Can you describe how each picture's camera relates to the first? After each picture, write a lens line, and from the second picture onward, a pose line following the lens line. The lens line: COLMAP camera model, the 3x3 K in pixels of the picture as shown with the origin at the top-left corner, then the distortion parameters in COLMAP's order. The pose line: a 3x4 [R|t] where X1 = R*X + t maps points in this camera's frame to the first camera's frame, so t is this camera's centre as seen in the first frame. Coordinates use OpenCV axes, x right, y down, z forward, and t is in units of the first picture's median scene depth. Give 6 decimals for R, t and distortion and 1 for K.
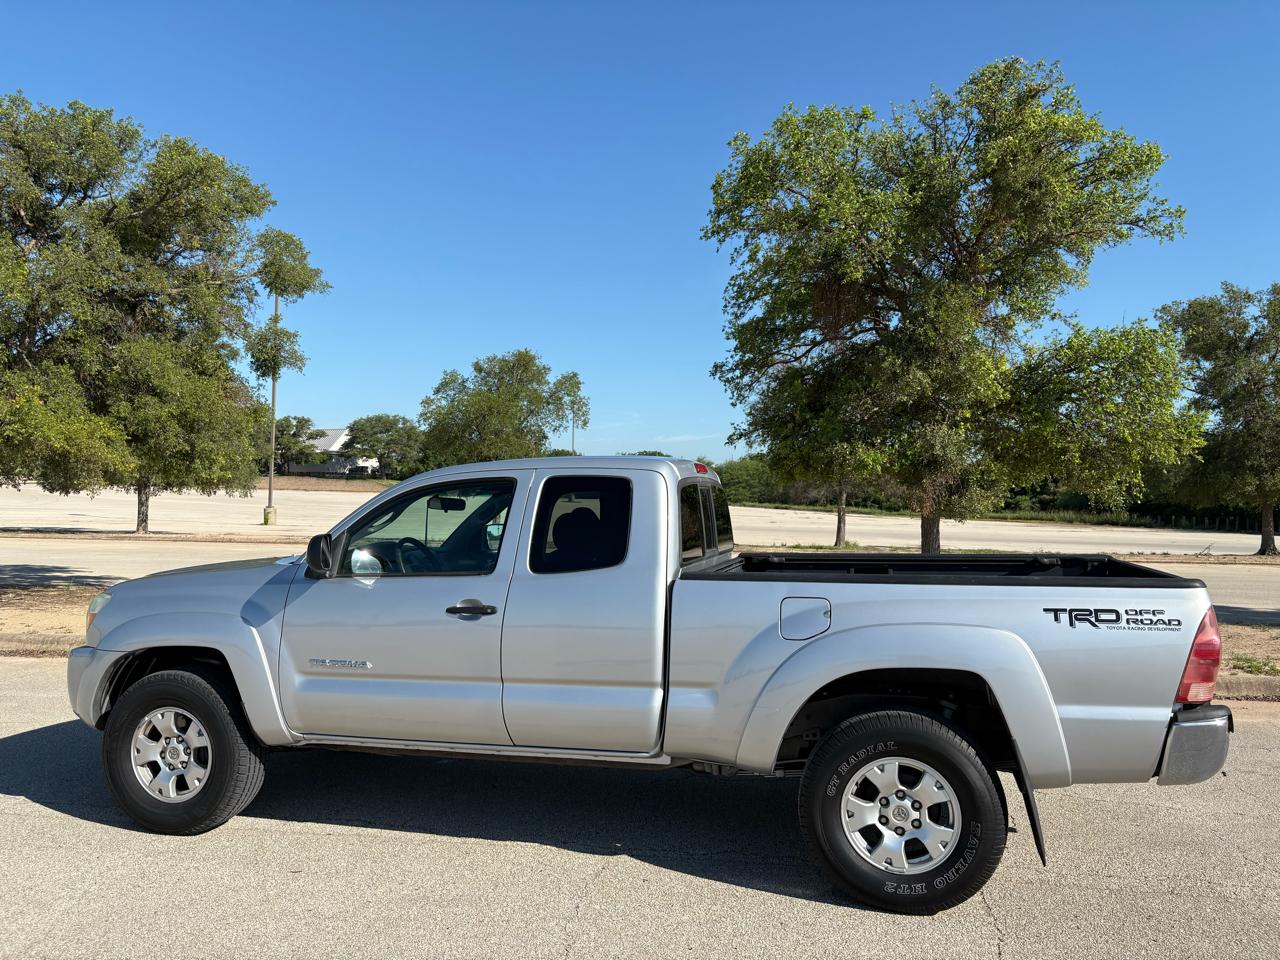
lens RADIAL K [[978.3, 0, 639.2], [0, 978.3, 483.3], [0, 0, 1]] dist [0.020431, -0.006938]
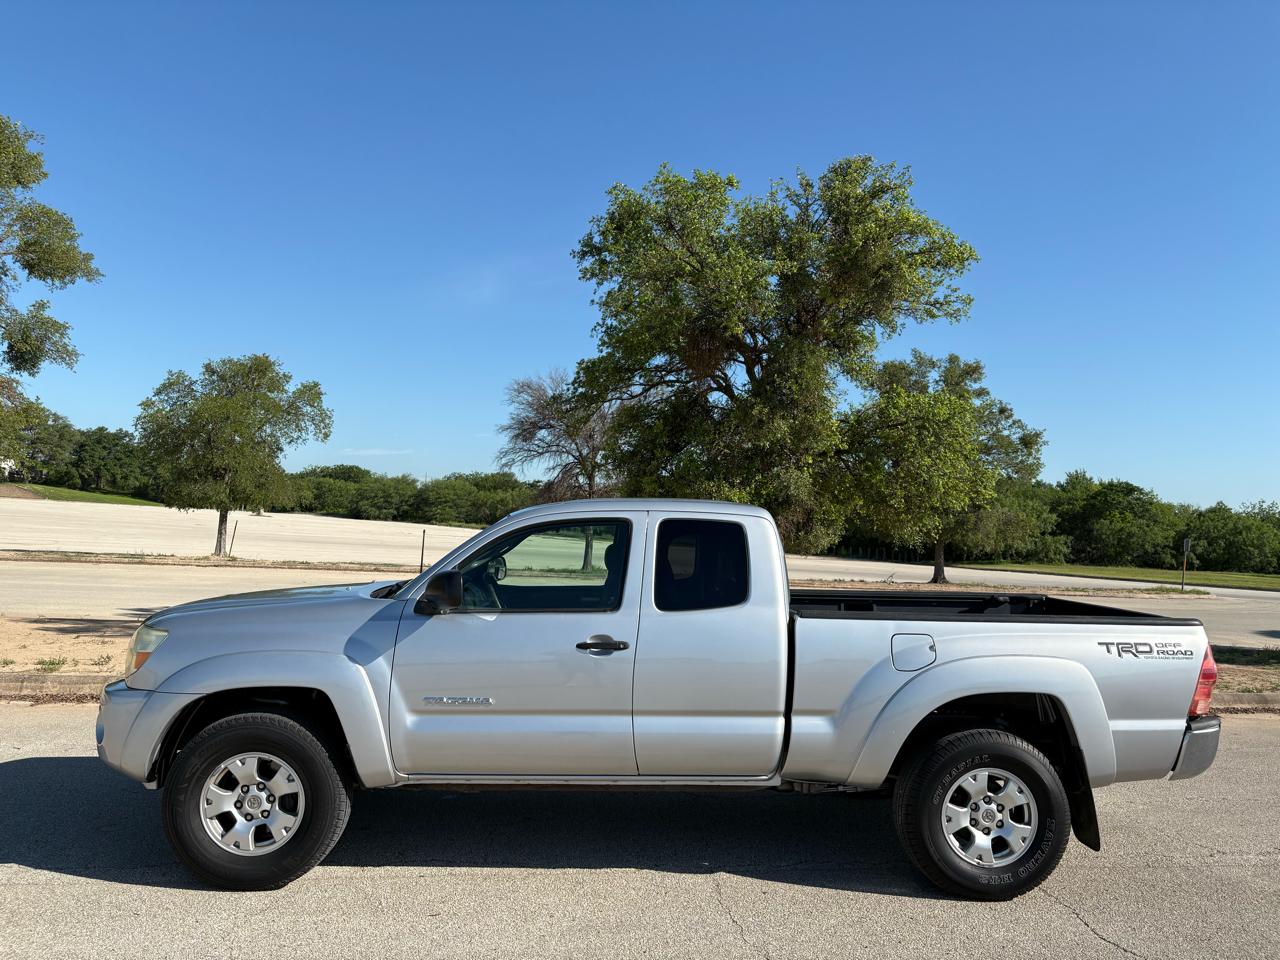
lens RADIAL K [[976.8, 0, 640.0], [0, 976.8, 480.0], [0, 0, 1]] dist [0.027430, -0.009064]
pose [[0.949065, 0.043384, 0.312081, -0.426745], [-0.035930, 0.998916, -0.029596, -0.016416], [-0.313026, 0.016876, 0.949595, -0.005559]]
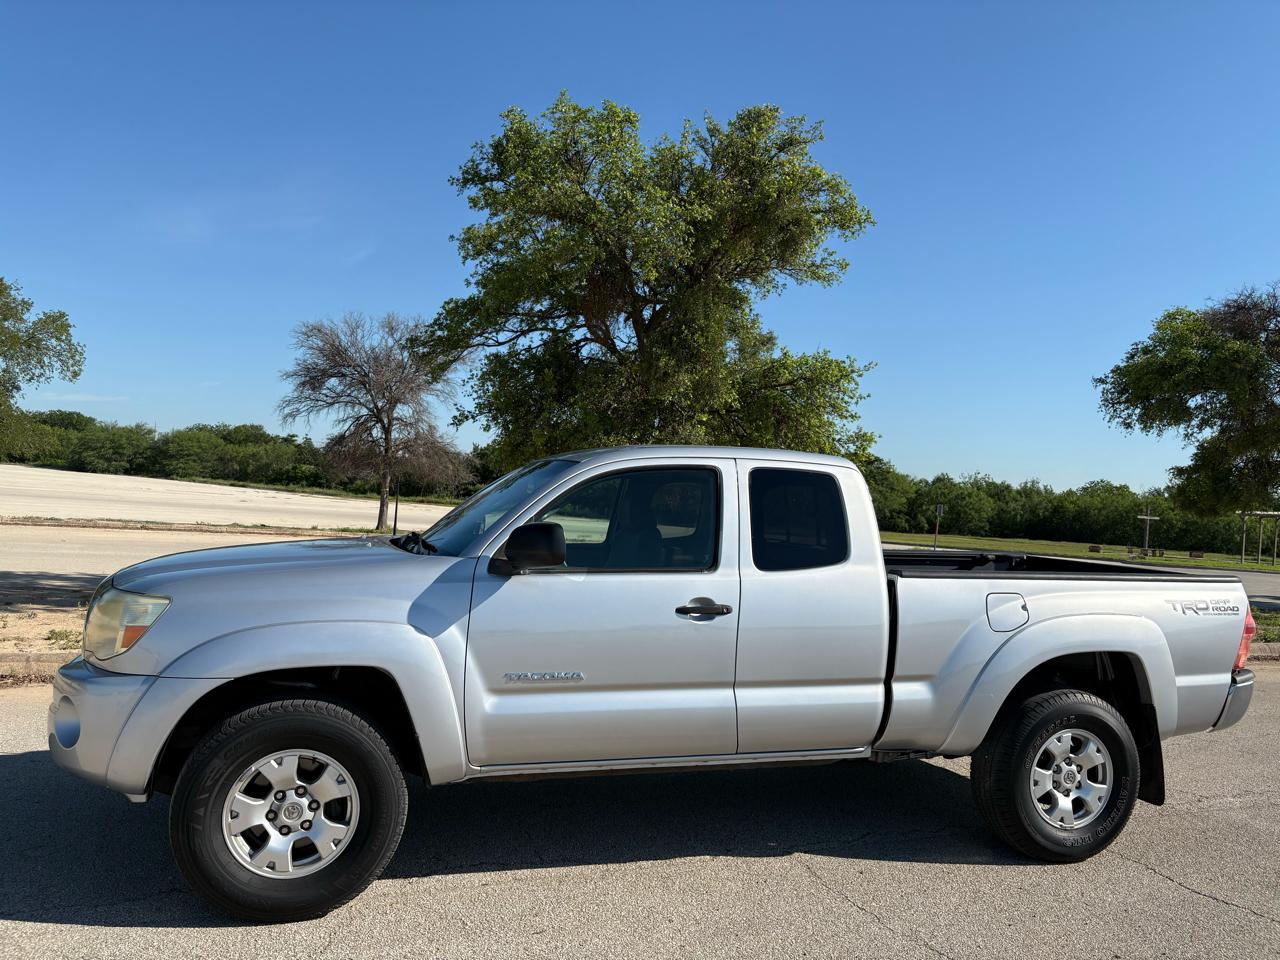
lens RADIAL K [[977.4, 0, 637.8], [0, 977.4, 481.7], [0, 0, 1]] dist [0.024057, -0.009081]
pose [[0.843692, 0.047501, 0.534722, -0.656263], [-0.056100, 0.998425, -0.000178, 0.012163], [-0.533889, -0.029848, 0.845028, 0.242087]]
